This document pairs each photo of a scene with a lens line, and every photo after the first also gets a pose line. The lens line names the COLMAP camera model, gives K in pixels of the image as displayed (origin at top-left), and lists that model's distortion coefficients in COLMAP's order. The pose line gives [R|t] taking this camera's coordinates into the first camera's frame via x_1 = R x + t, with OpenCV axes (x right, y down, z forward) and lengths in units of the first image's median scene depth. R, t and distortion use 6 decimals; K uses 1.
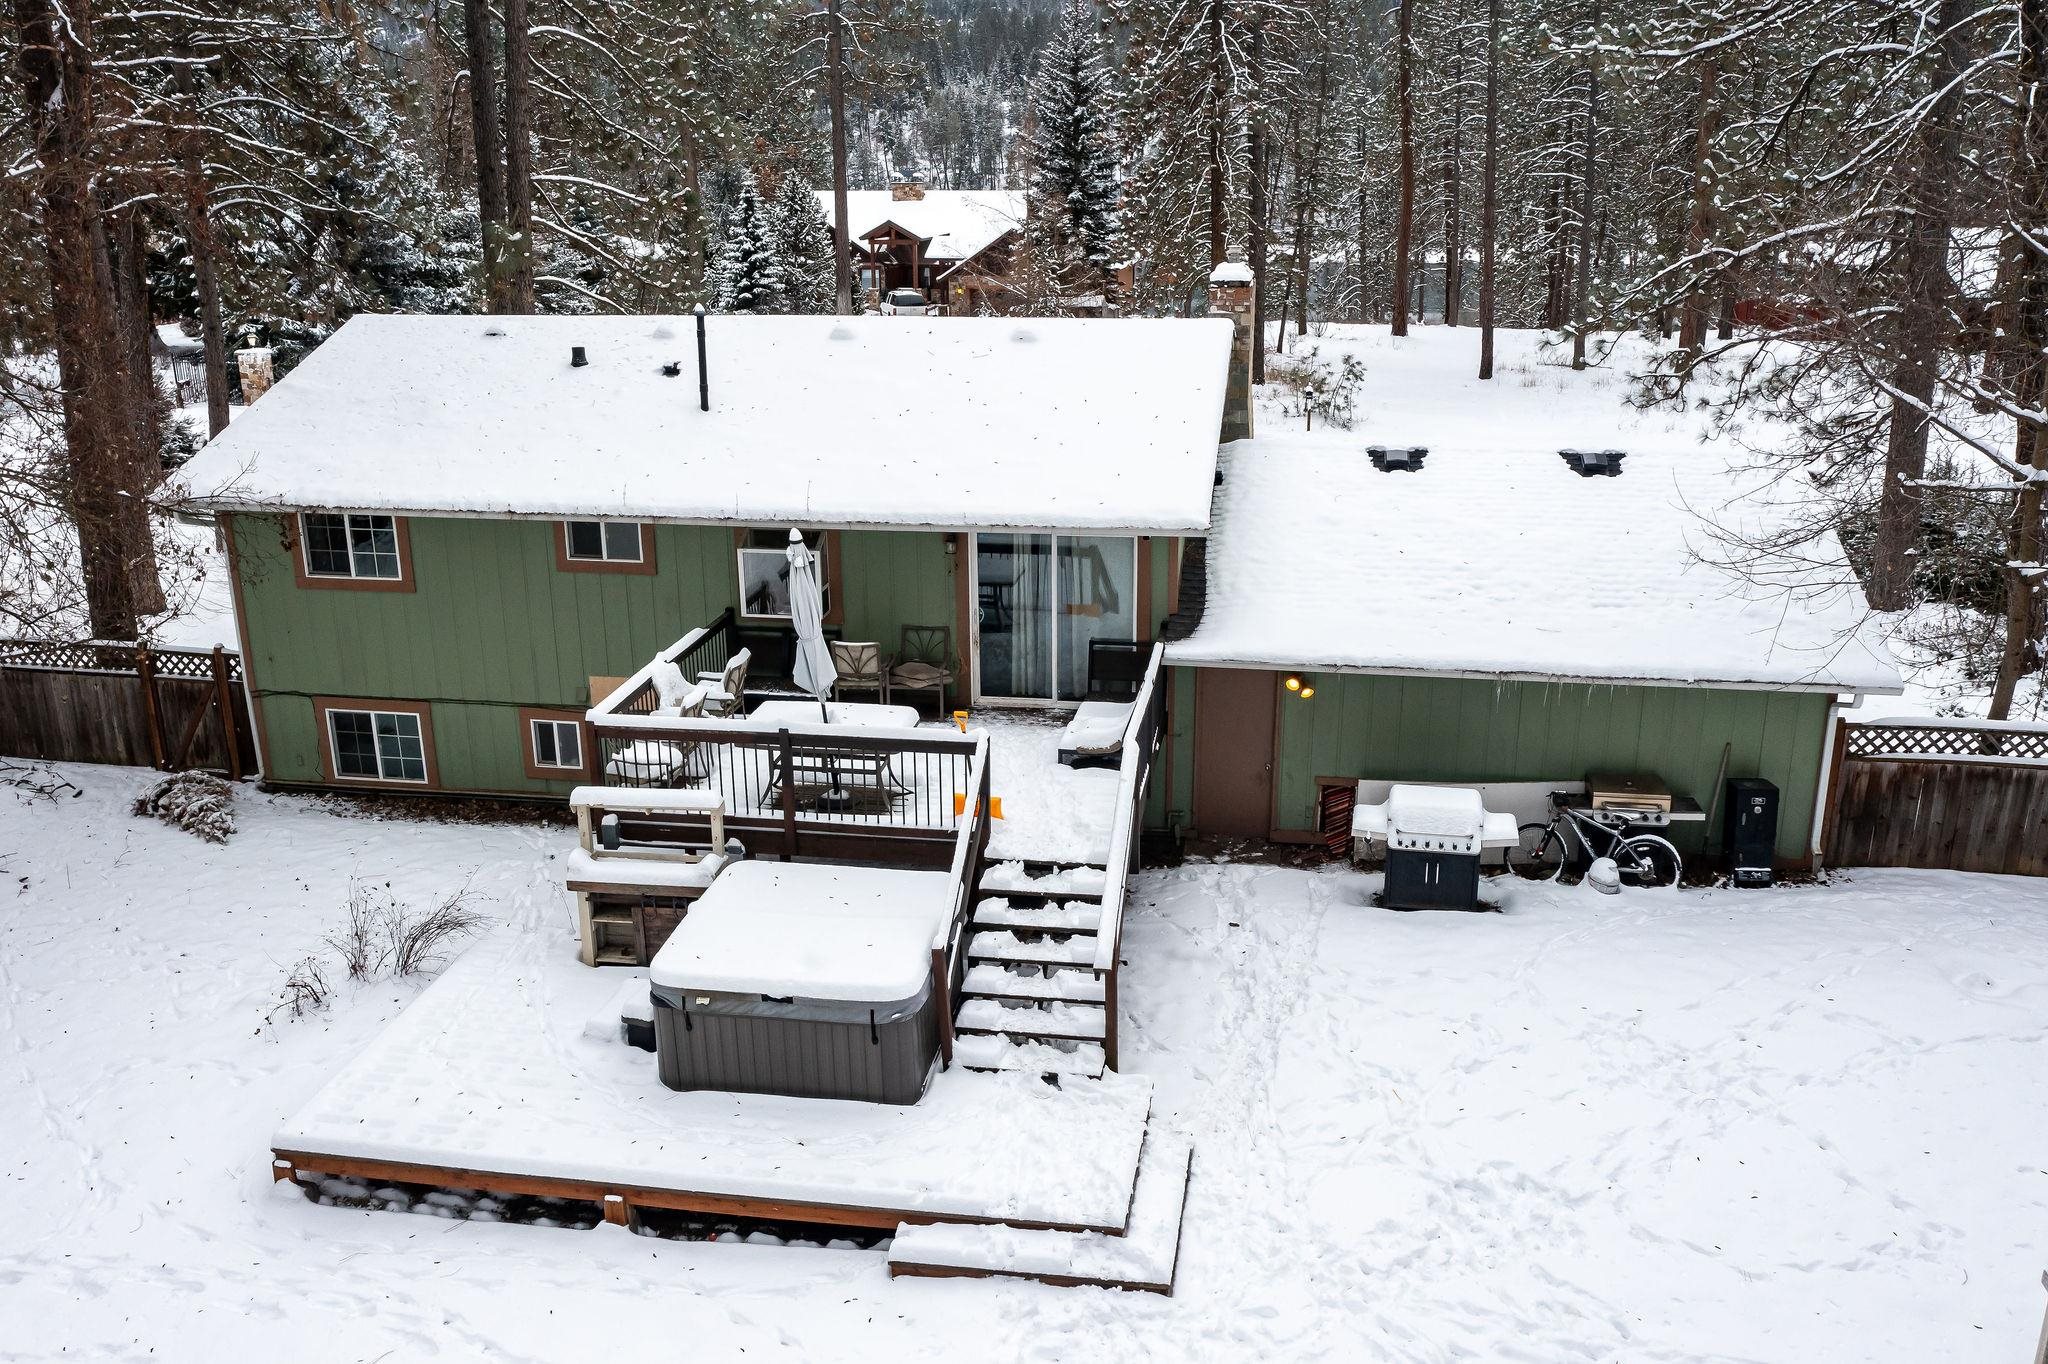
lens RADIAL K [[1615.4, 0, 1130.5], [0, 1615.4, 679.5], [0, 0, 1]] dist [-0.012450, 0.001870]
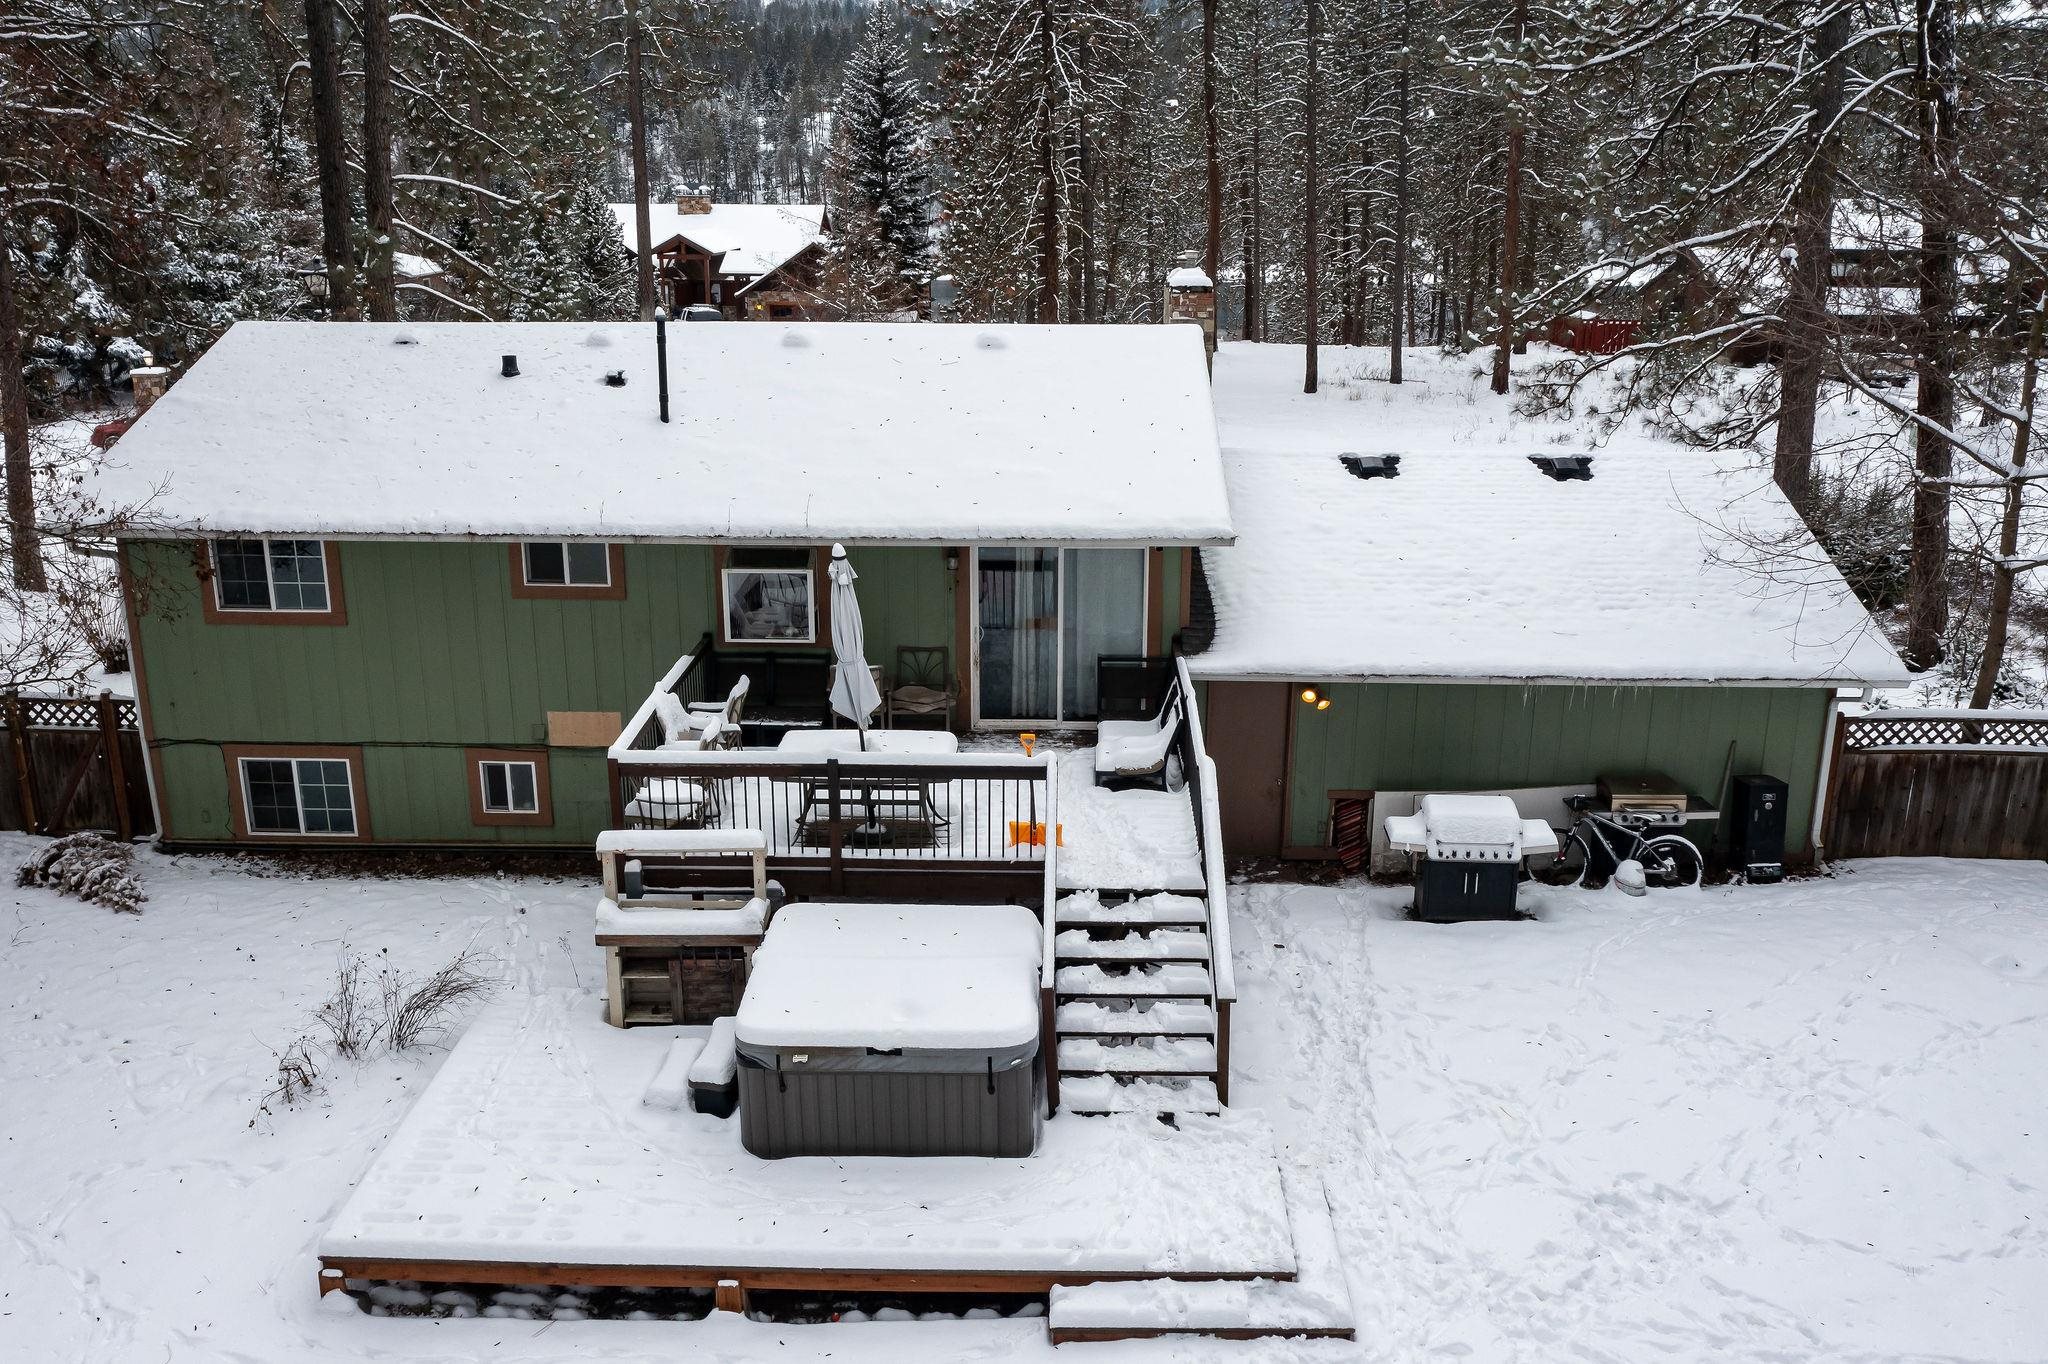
lens RADIAL K [[1615.4, 0, 1020.2], [0, 1615.4, 682.0], [0, 0, 1]] dist [-0.012450, 0.001870]
pose [[0.990899, -0.029605, 0.131309, -0.206594], [0.031419, 0.999437, -0.011766, 0.000376], [-0.130887, 0.015785, 0.991272, 0.058726]]
